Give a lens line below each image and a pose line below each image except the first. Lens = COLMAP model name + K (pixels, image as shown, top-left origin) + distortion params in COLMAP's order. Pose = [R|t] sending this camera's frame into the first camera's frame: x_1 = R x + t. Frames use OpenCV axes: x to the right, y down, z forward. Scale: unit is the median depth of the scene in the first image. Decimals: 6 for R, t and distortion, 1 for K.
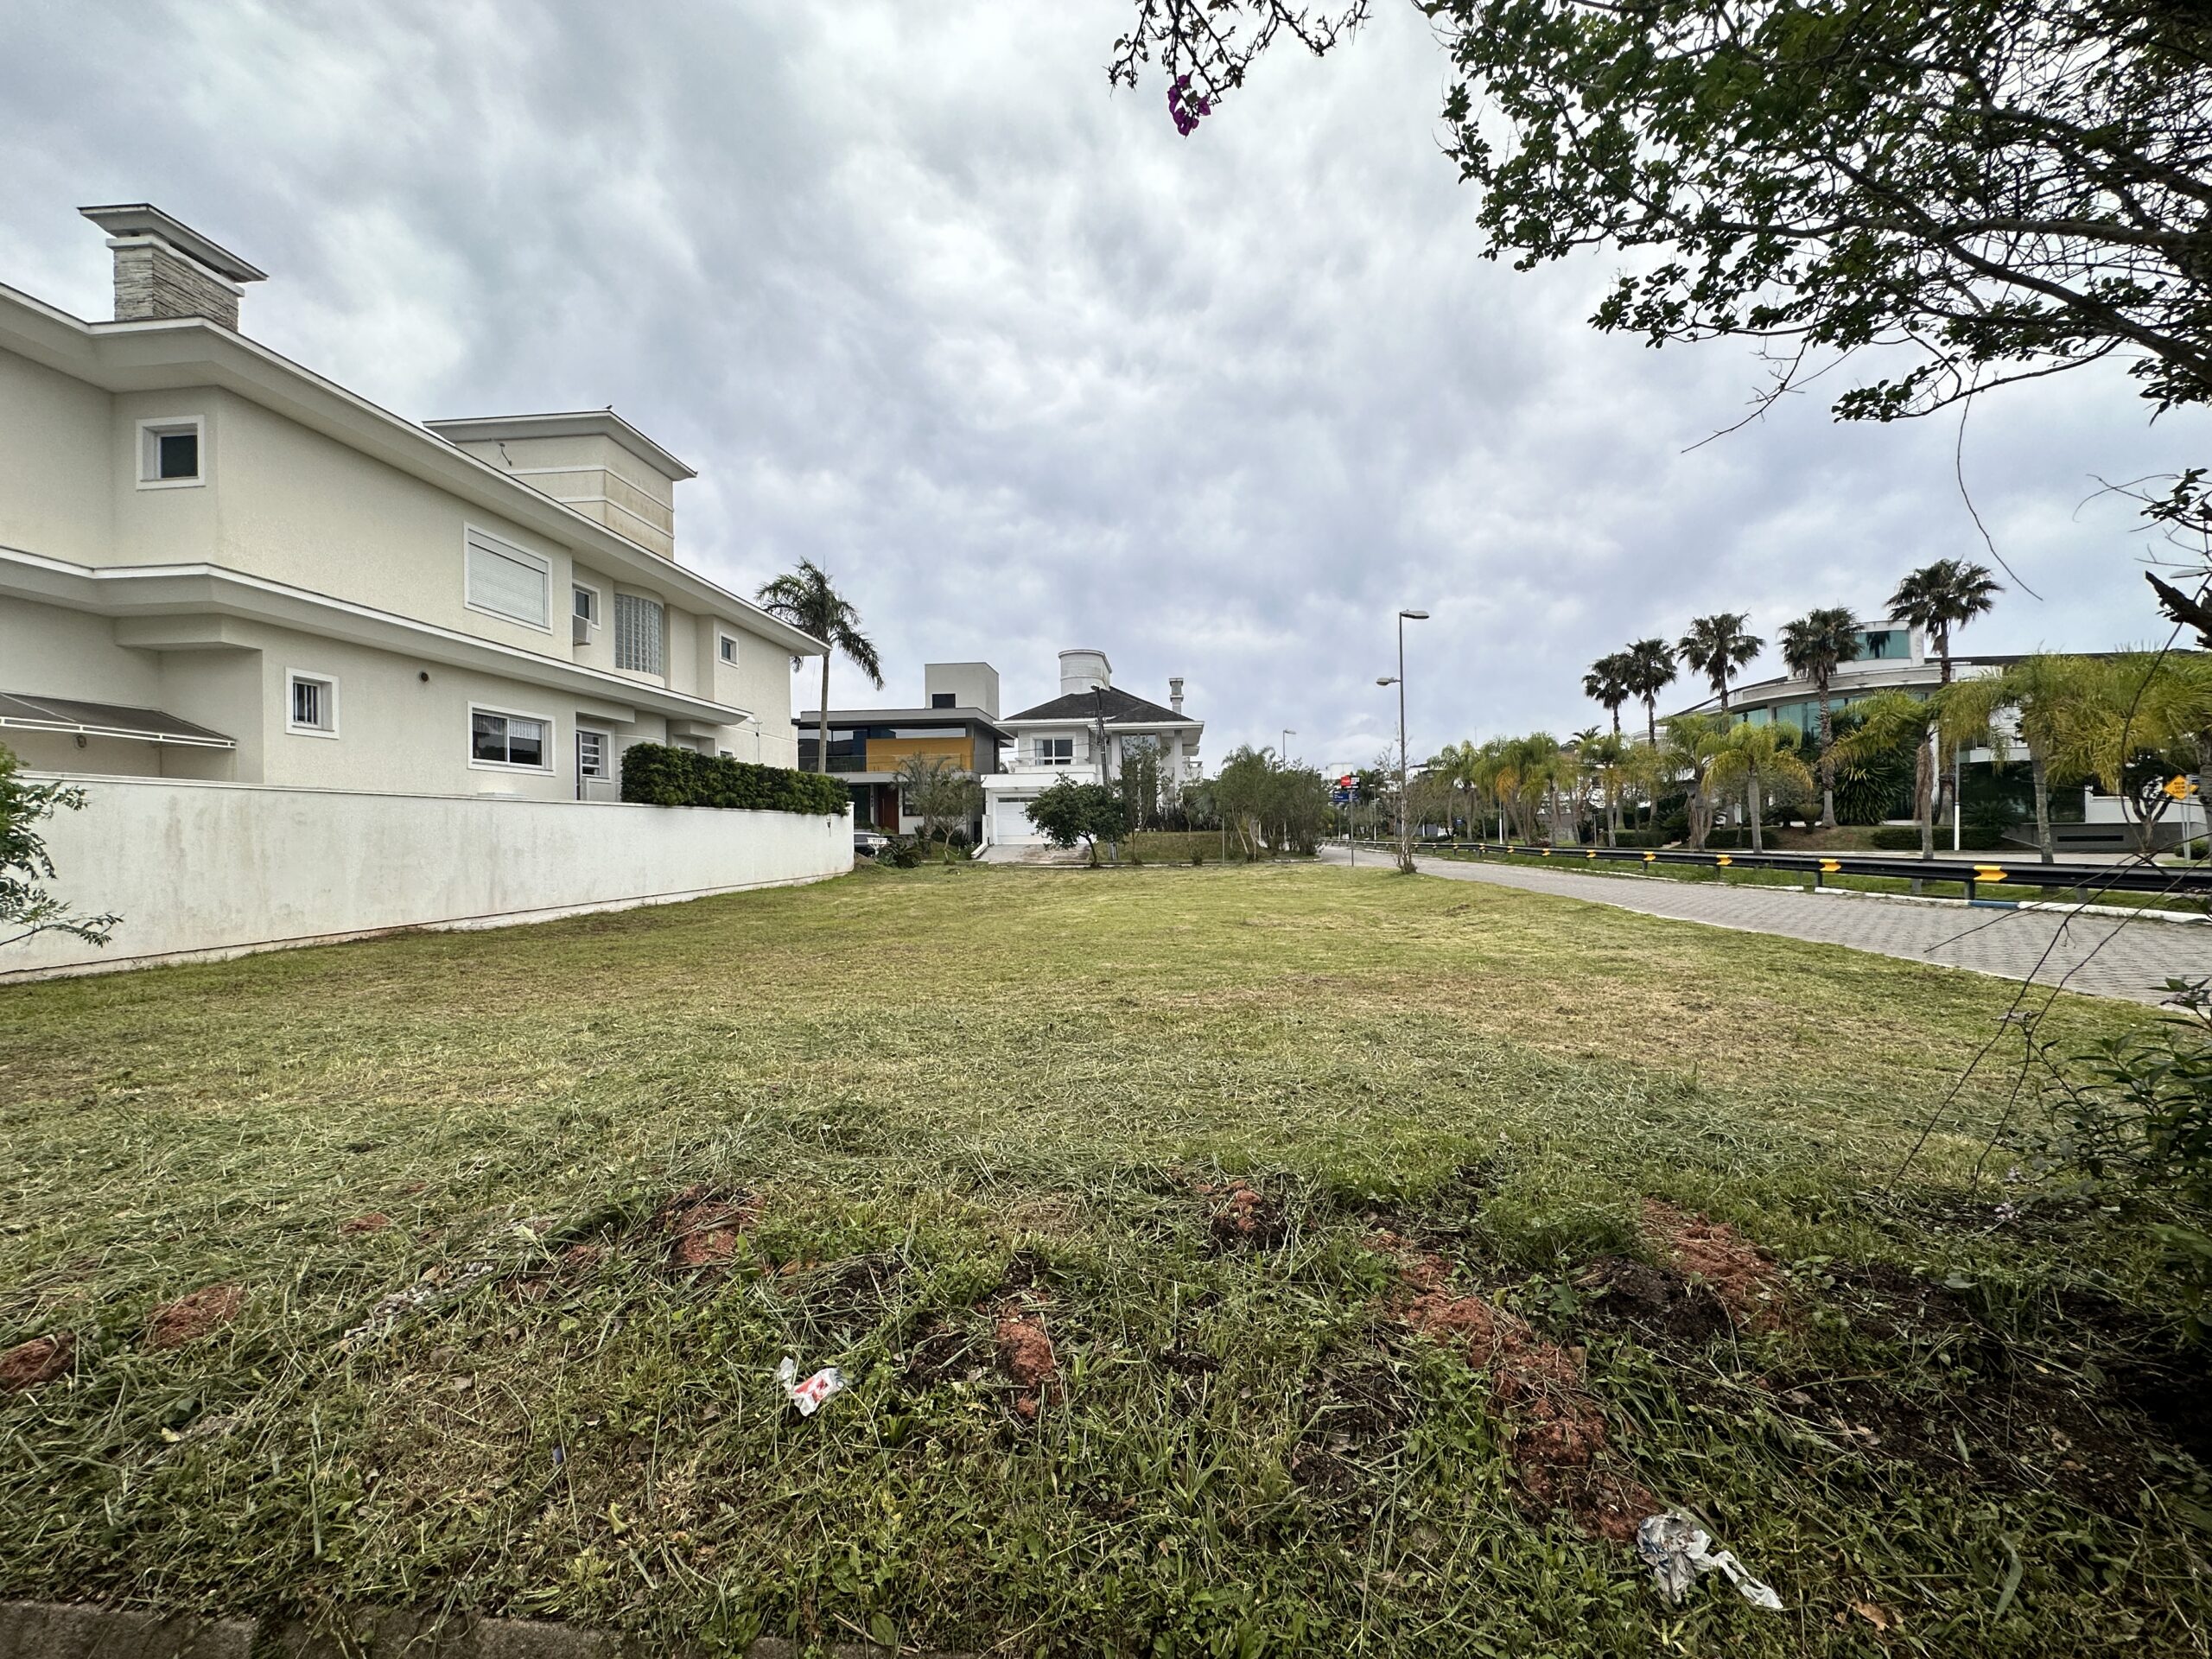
lens RADIAL K [[871.8, 0, 1098.8], [0, 871.8, 827.3], [0, 0, 1]] dist [-0.003501, 0.000013]
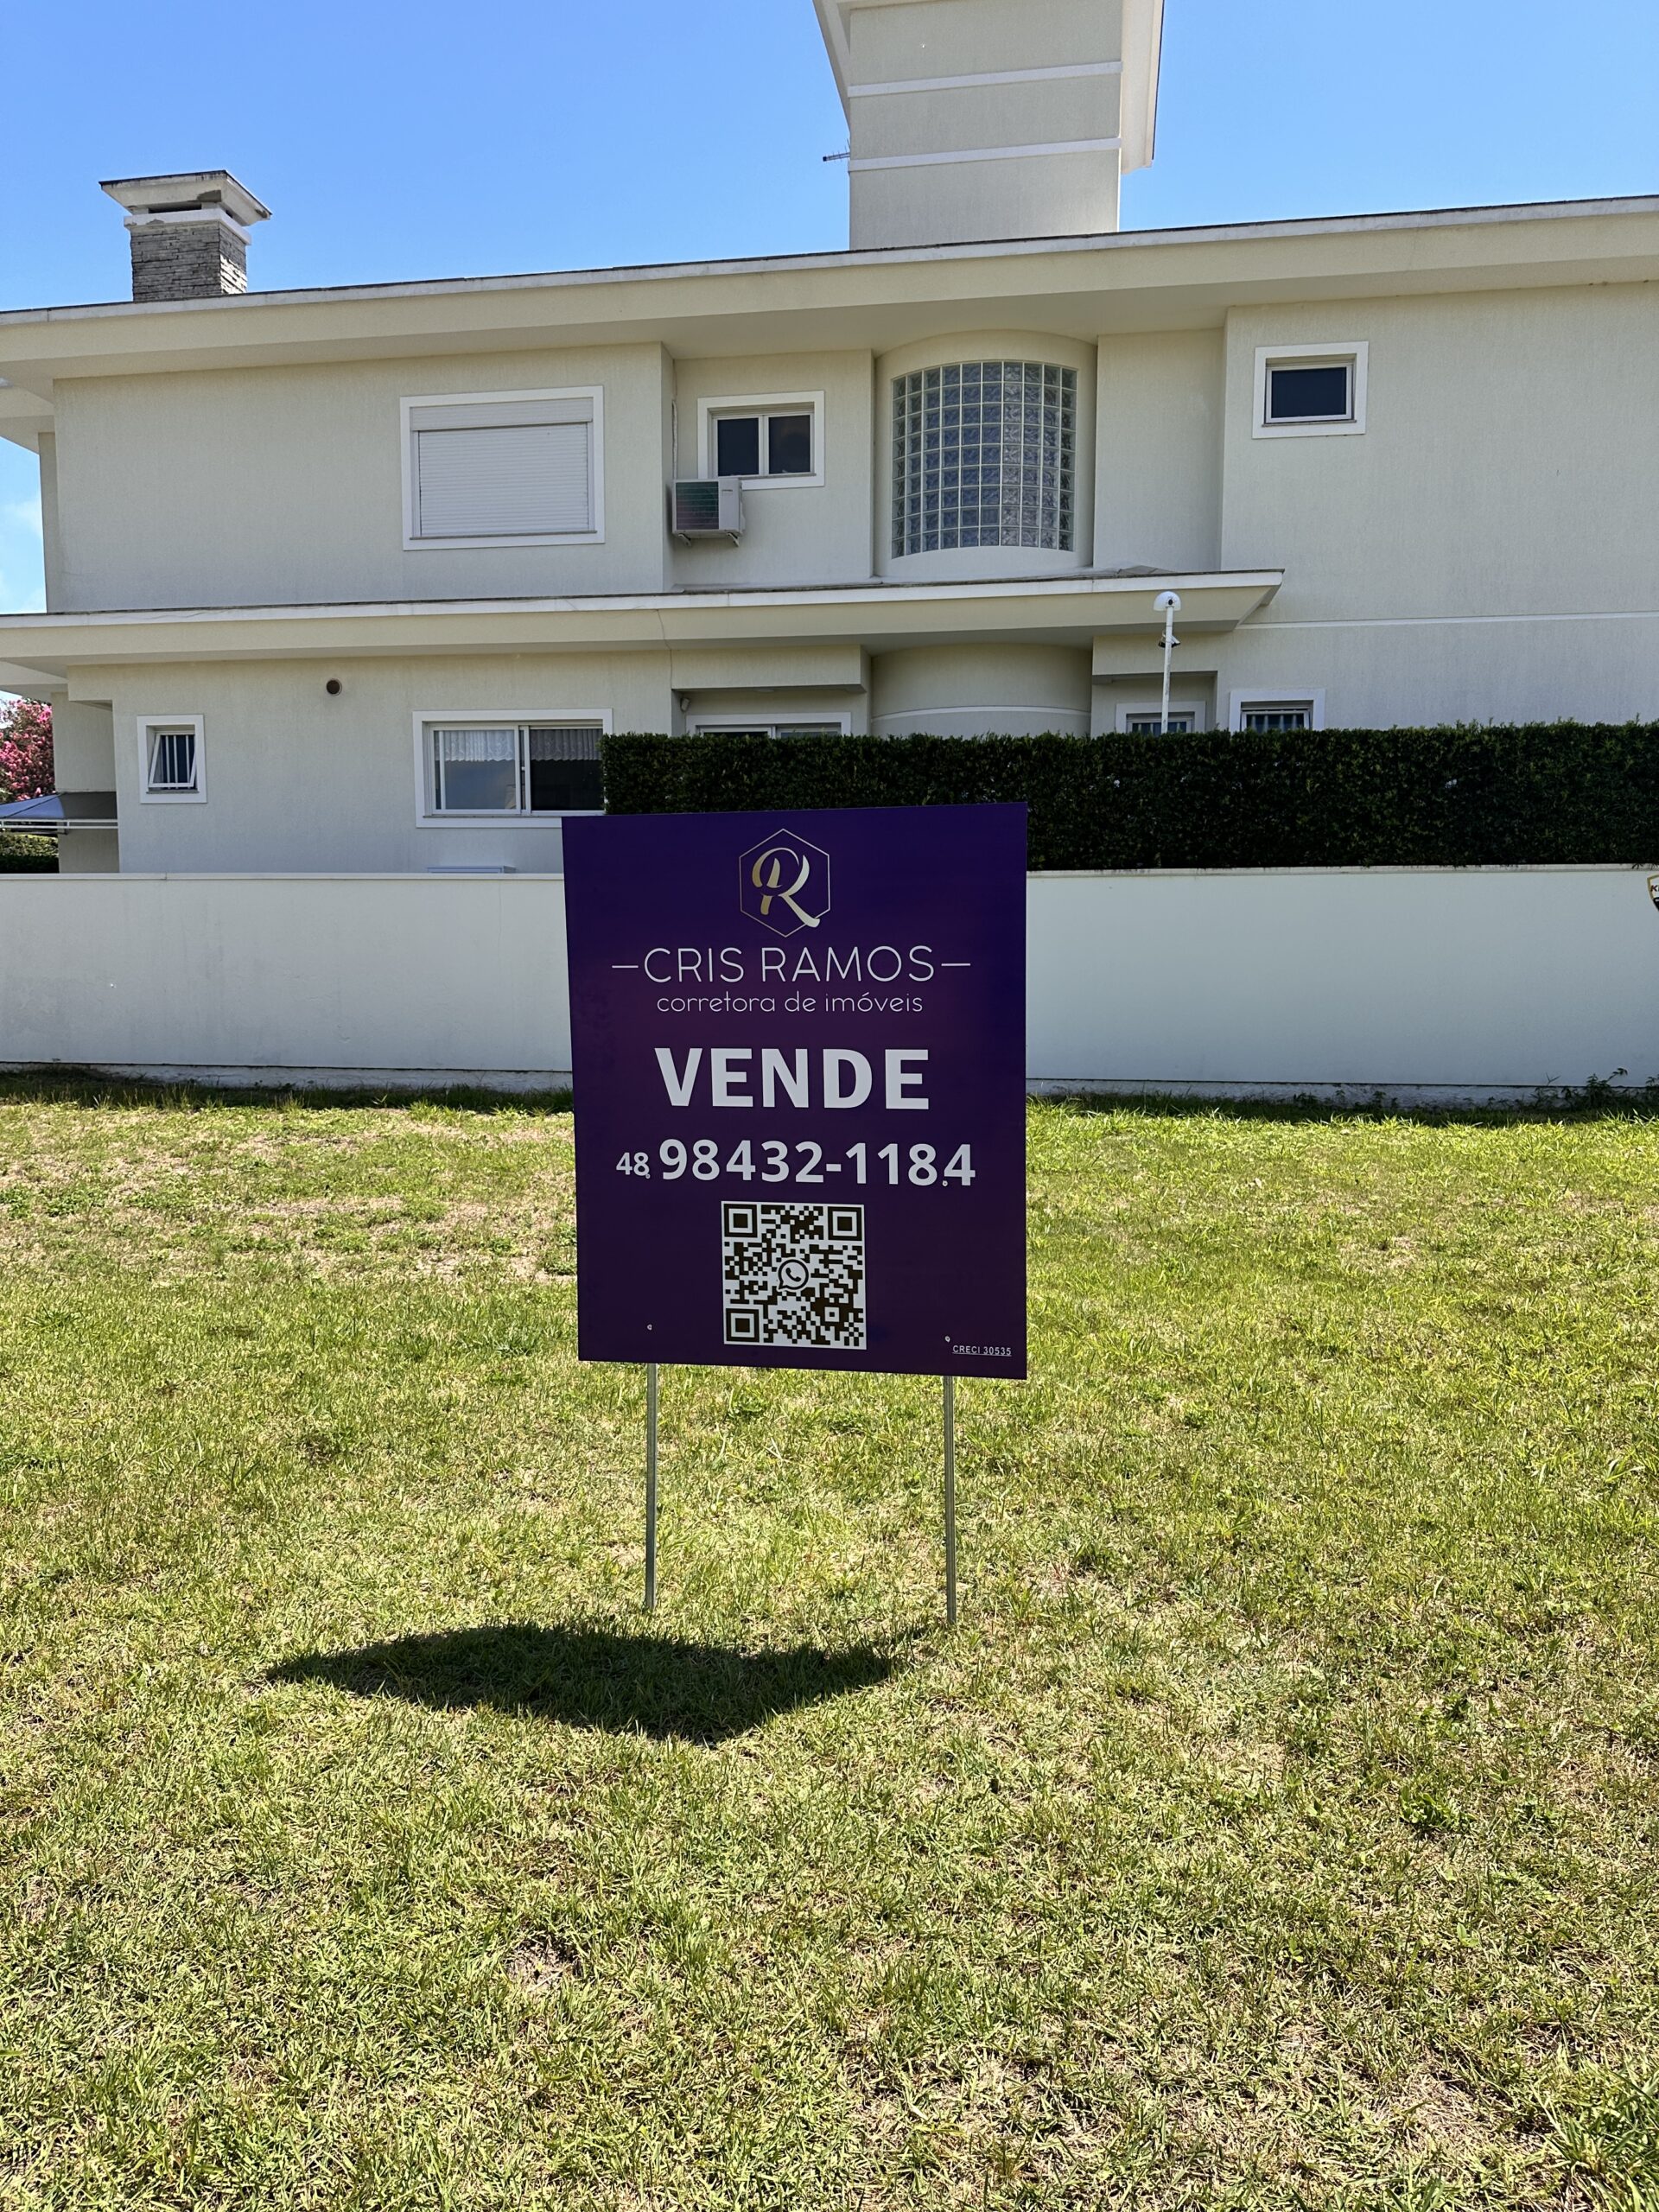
lens RADIAL K [[1524.6, 0, 832.9], [0, 1524.6, 1095.3], [0, 0, 1]] dist [0.049226, -0.018978]
pose [[-0.064616, 0.085093, -0.994276, 0.236401], [0.007721, 0.996371, 0.084770, 0.020773], [0.997880, -0.002199, -0.065038, 1.003590]]
